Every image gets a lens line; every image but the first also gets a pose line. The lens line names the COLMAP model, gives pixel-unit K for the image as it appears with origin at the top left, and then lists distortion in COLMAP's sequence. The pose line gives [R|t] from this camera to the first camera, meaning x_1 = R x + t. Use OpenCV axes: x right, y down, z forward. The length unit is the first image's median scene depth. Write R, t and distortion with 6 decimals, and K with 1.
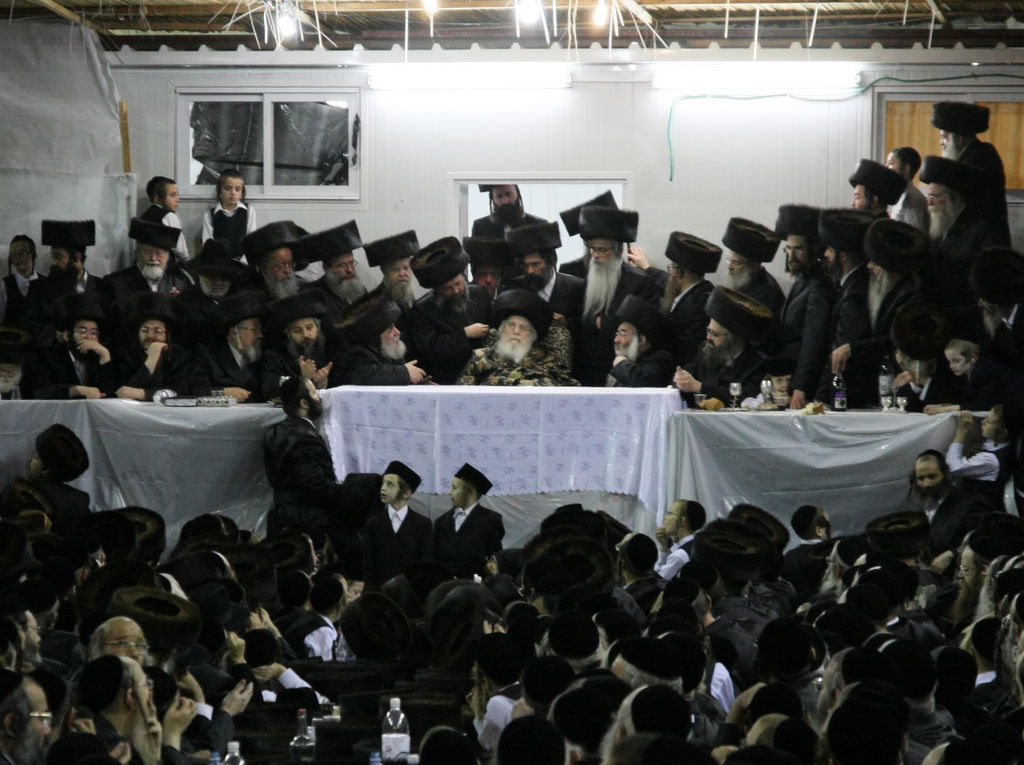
lens RADIAL K [[3573.6, 0, 480.4], [0, 3573.6, 420.3], [0, 0, 1]] dist [0.270095, 0.000000]
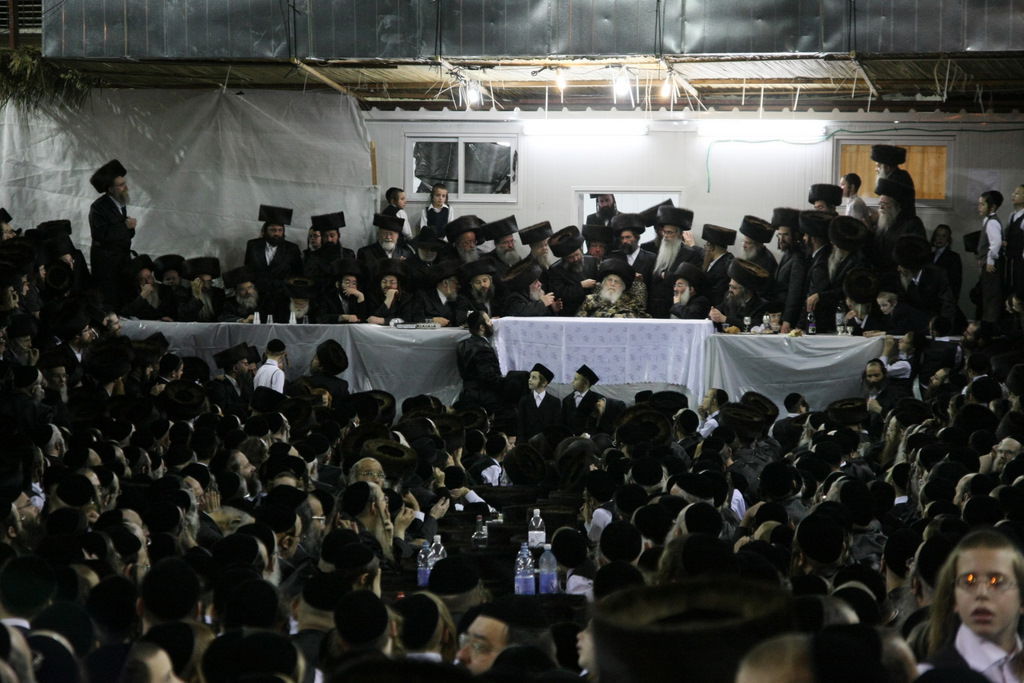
lens RADIAL K [[3613.1, 0, 511.2], [0, 3613.1, 347.3], [0, 0, 1]] dist [0.254120, 0.000000]
pose [[0.999336, 0.007603, -0.035621, 0.022606], [-0.007752, 0.999962, -0.004051, 0.010854], [0.035589, 0.004325, 0.999357, -0.641511]]
